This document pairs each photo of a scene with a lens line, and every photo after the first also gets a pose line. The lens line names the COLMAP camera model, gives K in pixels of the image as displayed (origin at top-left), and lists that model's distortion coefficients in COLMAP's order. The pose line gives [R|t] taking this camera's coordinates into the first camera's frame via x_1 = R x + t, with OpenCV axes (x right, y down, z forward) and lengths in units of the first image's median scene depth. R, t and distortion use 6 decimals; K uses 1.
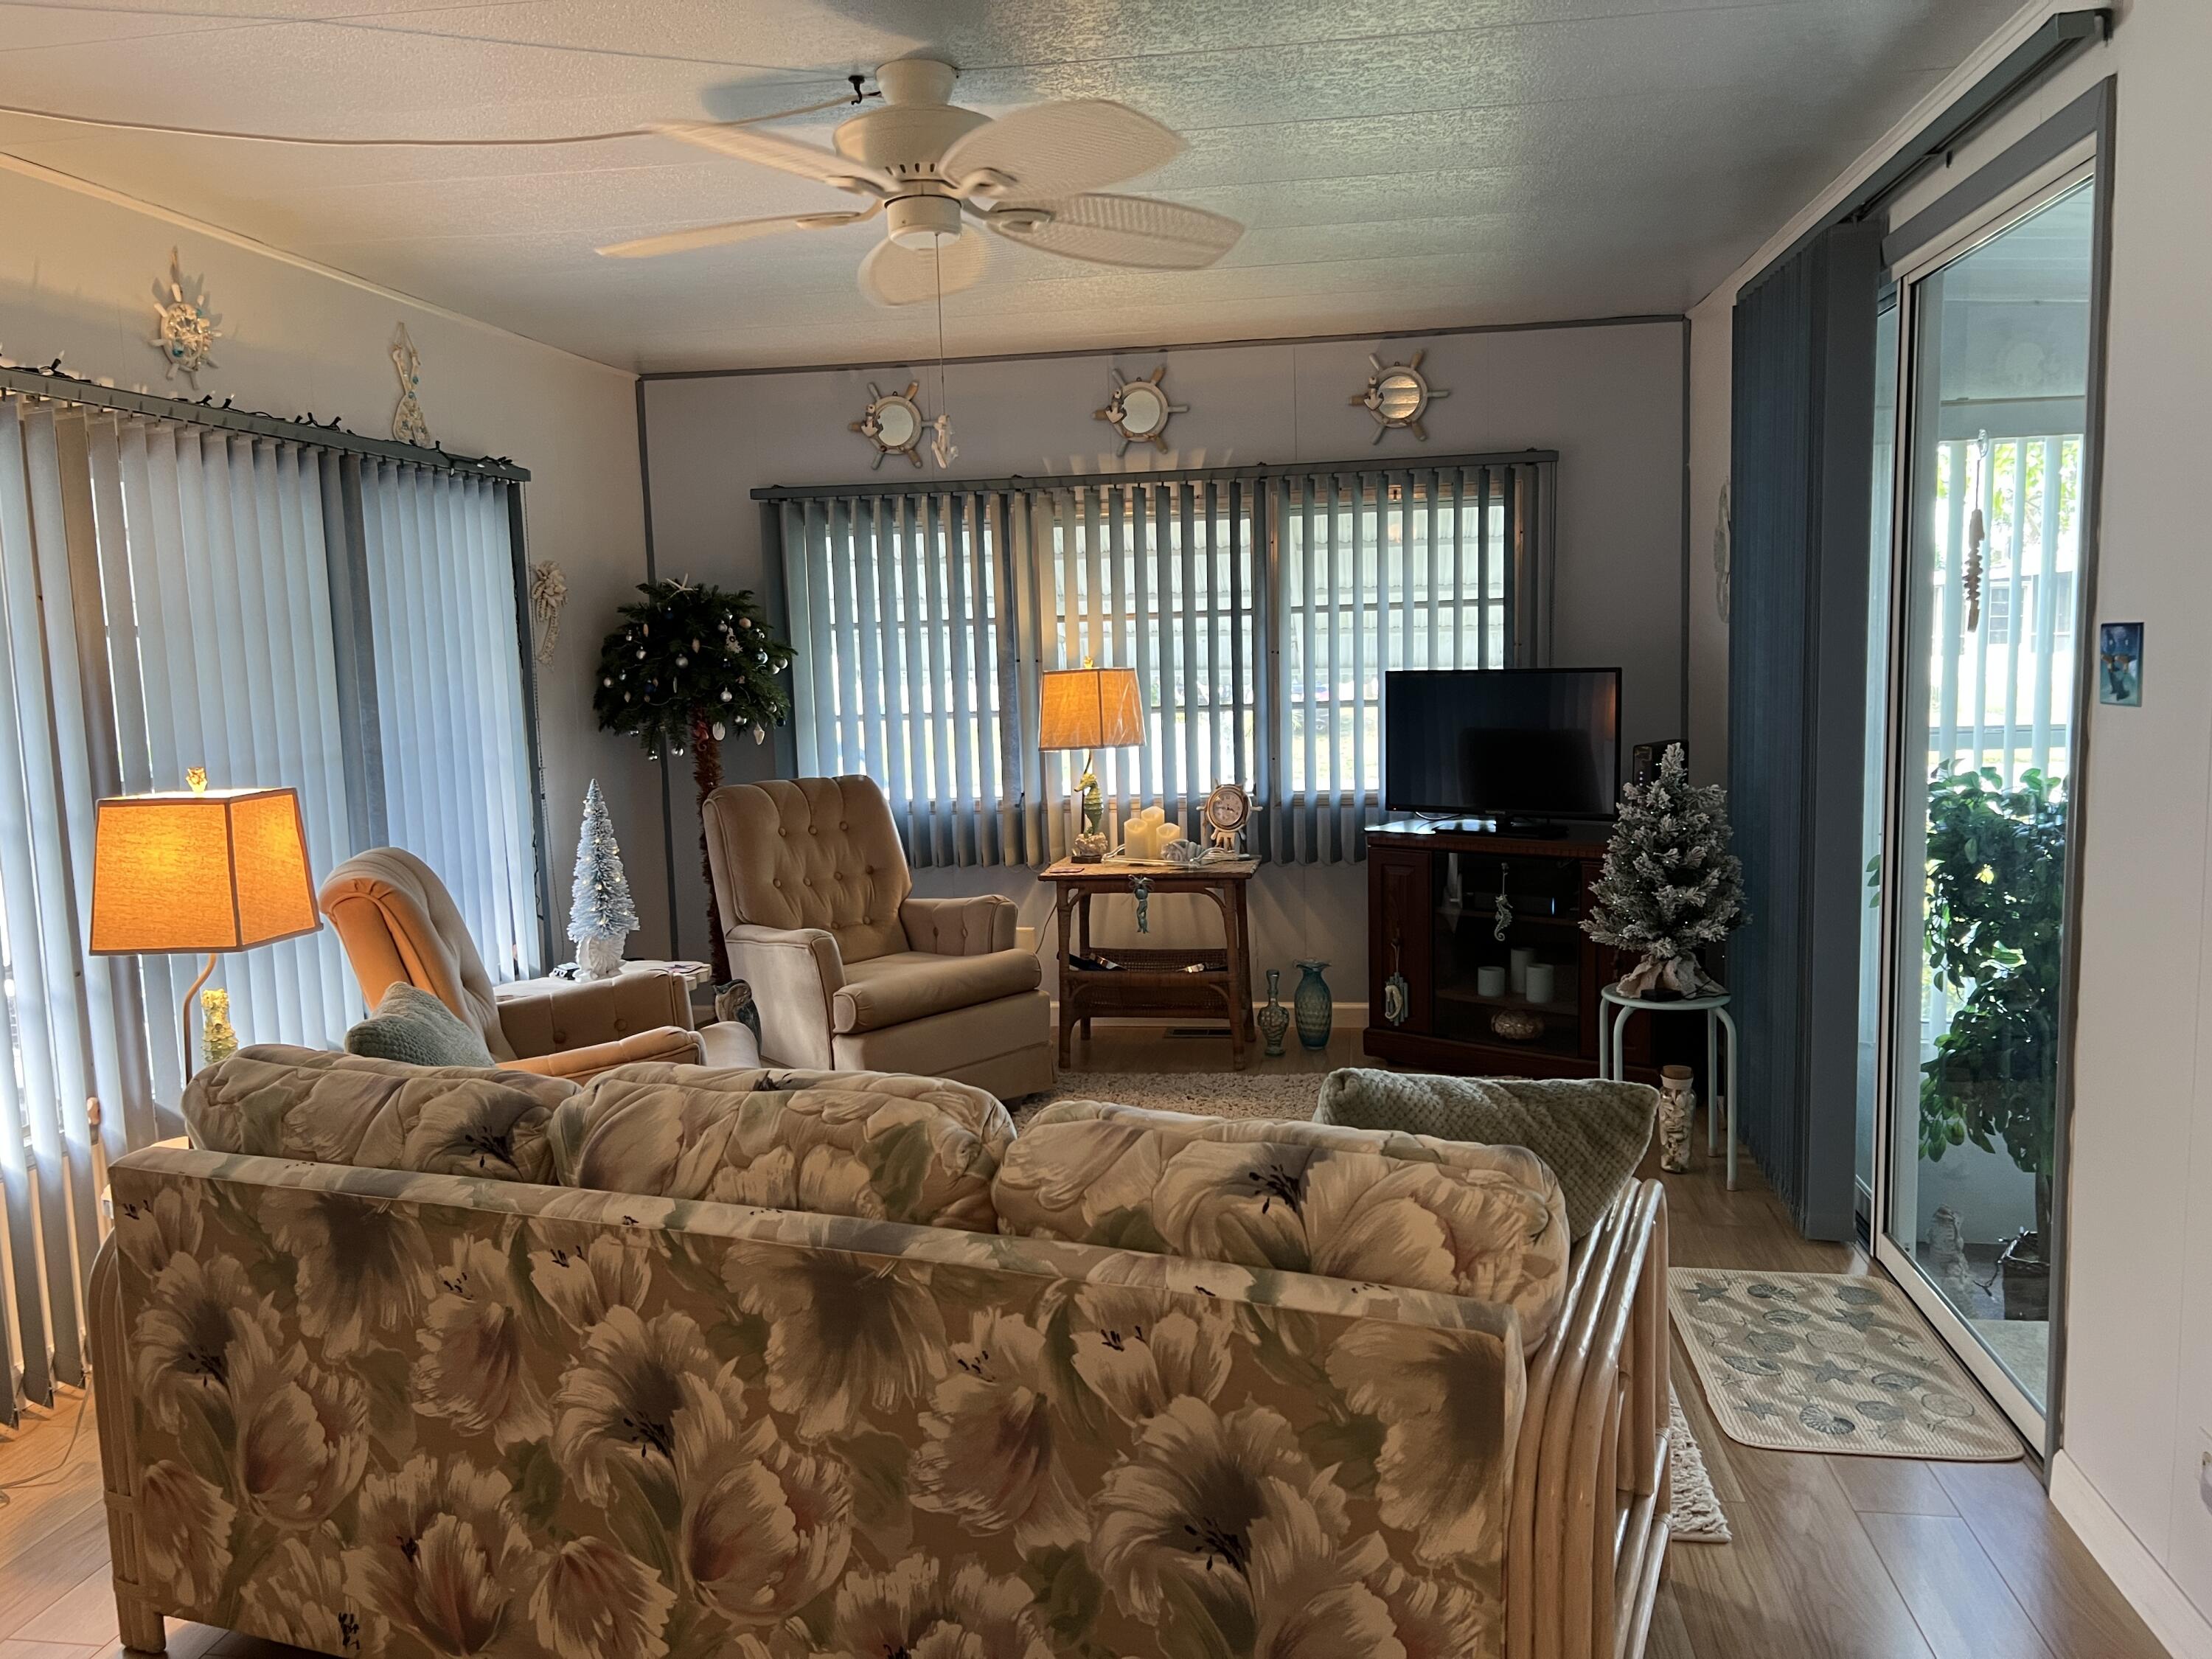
lens RADIAL K [[1681.6, 0, 1199.7], [0, 1681.6, 822.4], [0, 0, 1]] dist [0.053918, -0.099696]
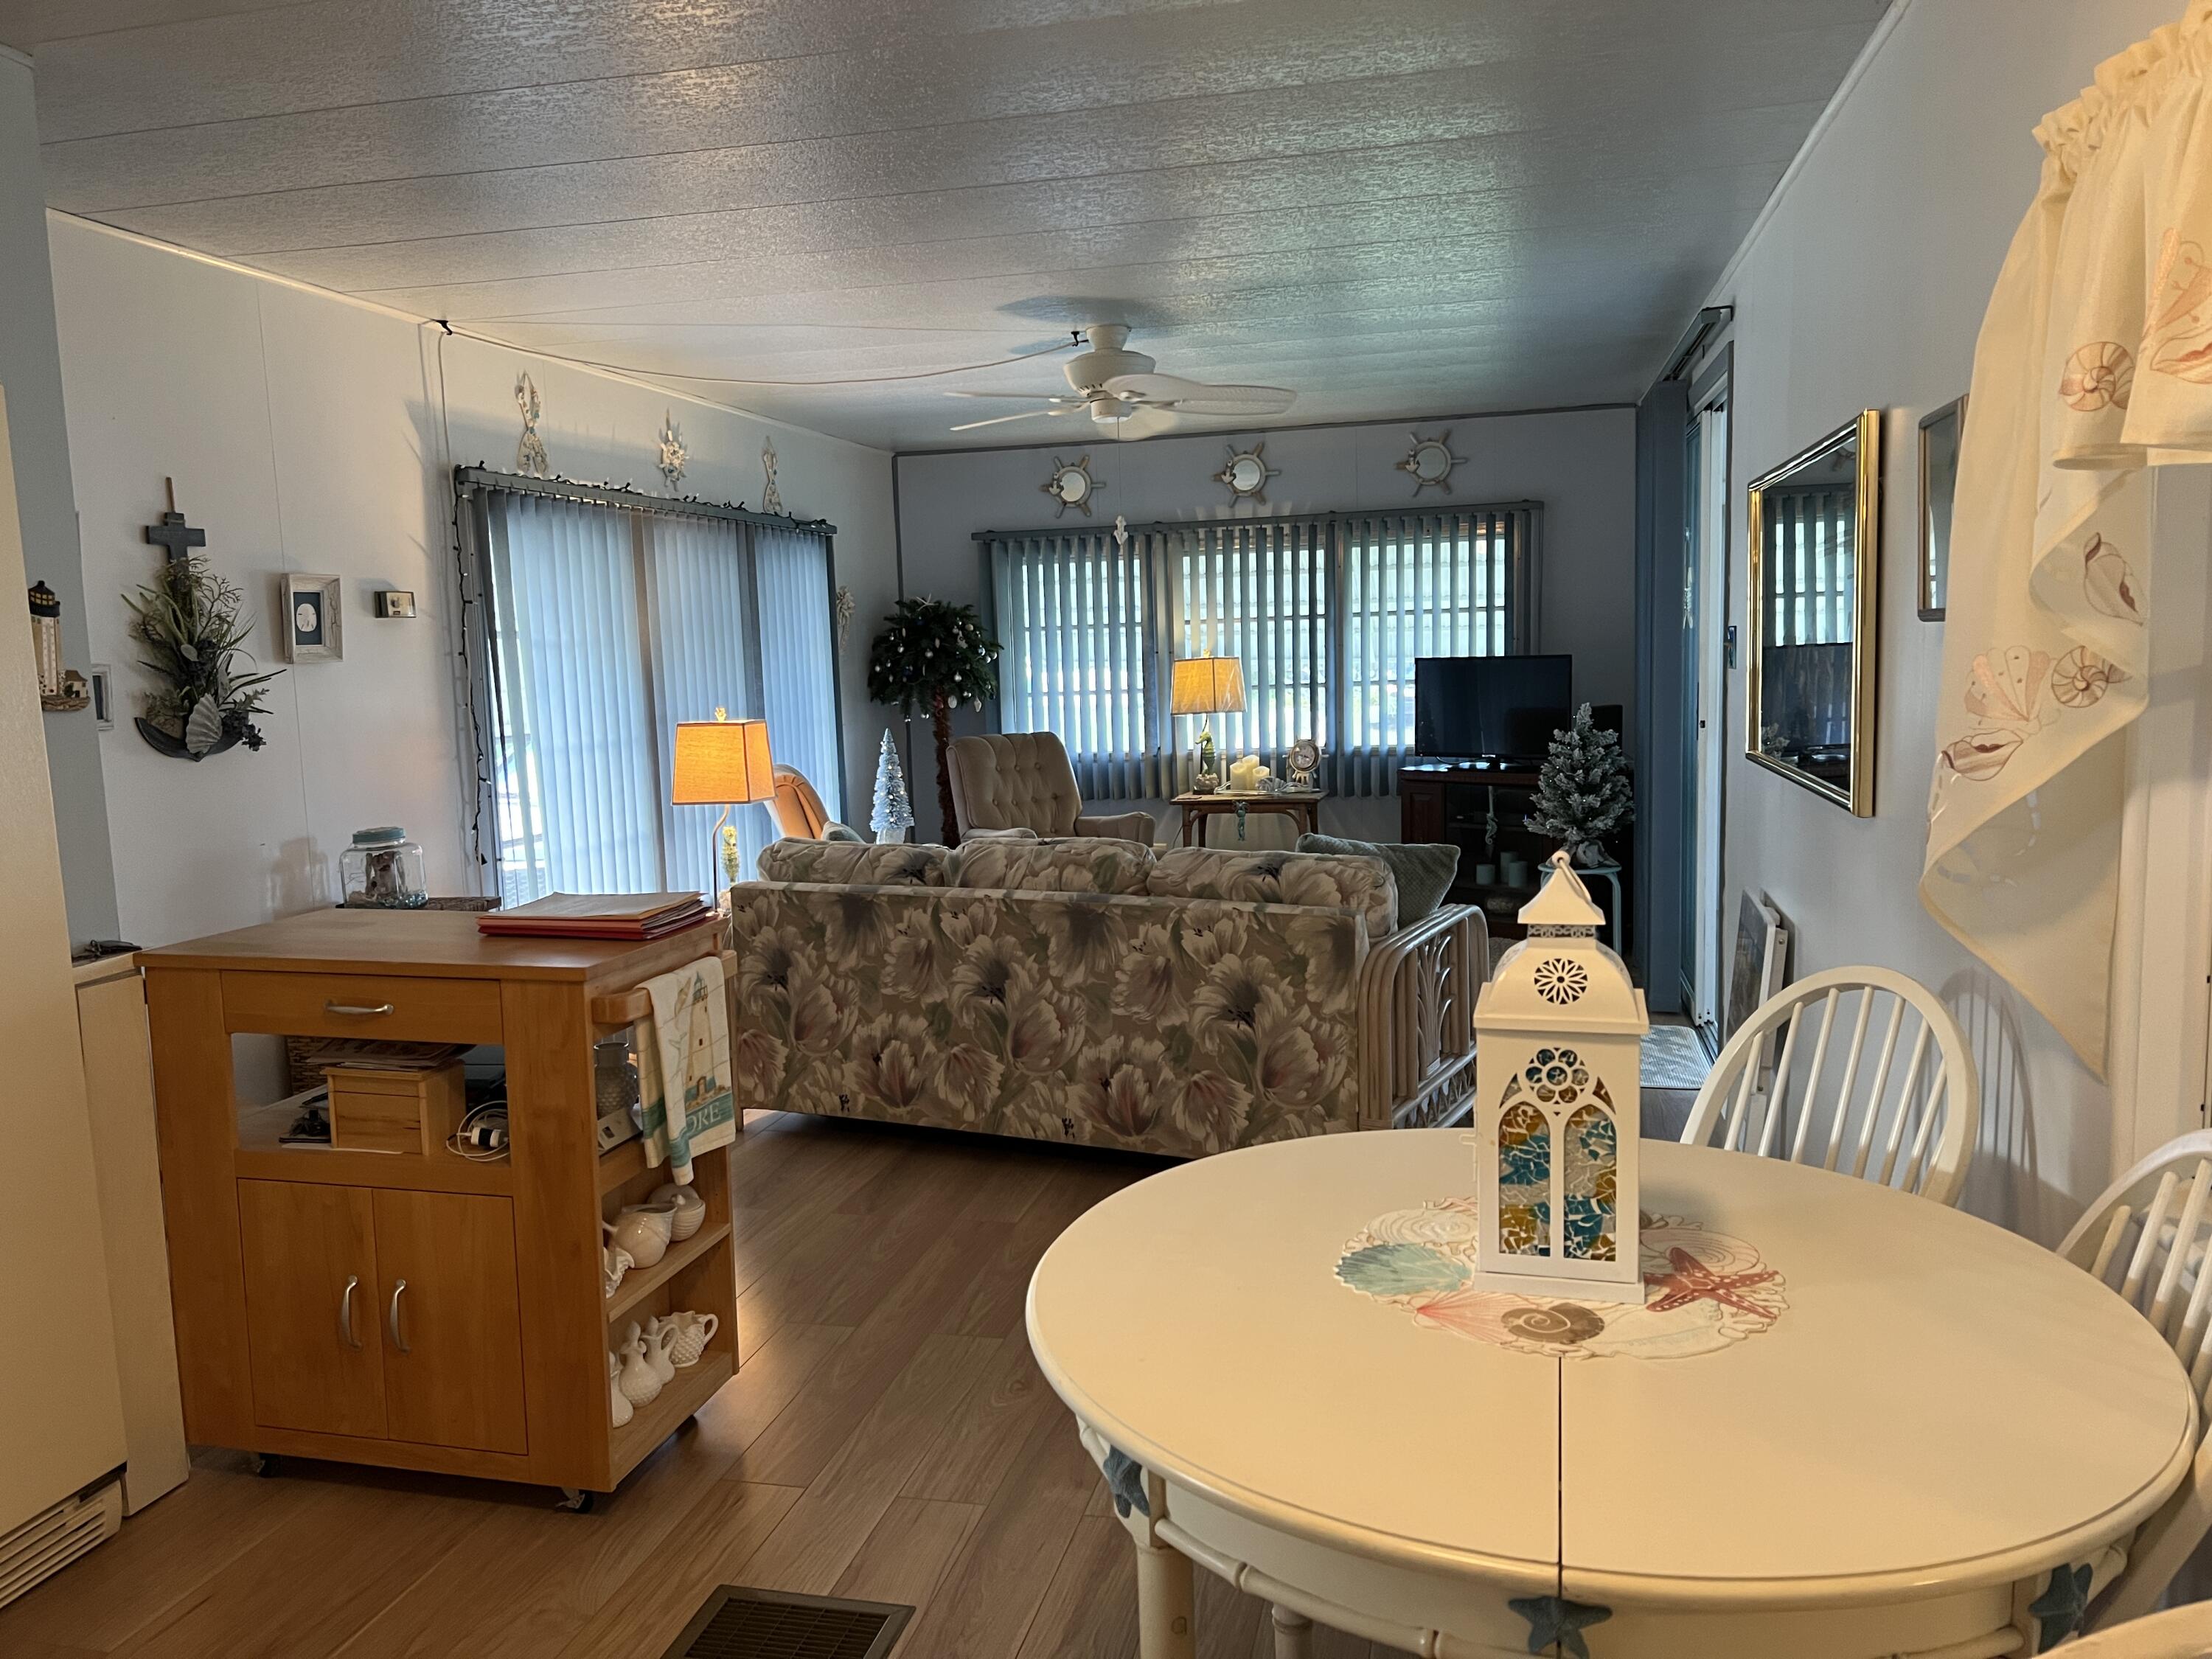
lens RADIAL K [[1683.0, 0, 1107.4], [0, 1683.0, 805.2], [0, 0, 1]] dist [0.051885, -0.051994]
pose [[0.991017, 0.008179, -0.133486, 0.051875], [-0.009356, 0.999923, -0.008193, 0.056748], [0.133409, 0.009368, 0.991017, -0.519022]]
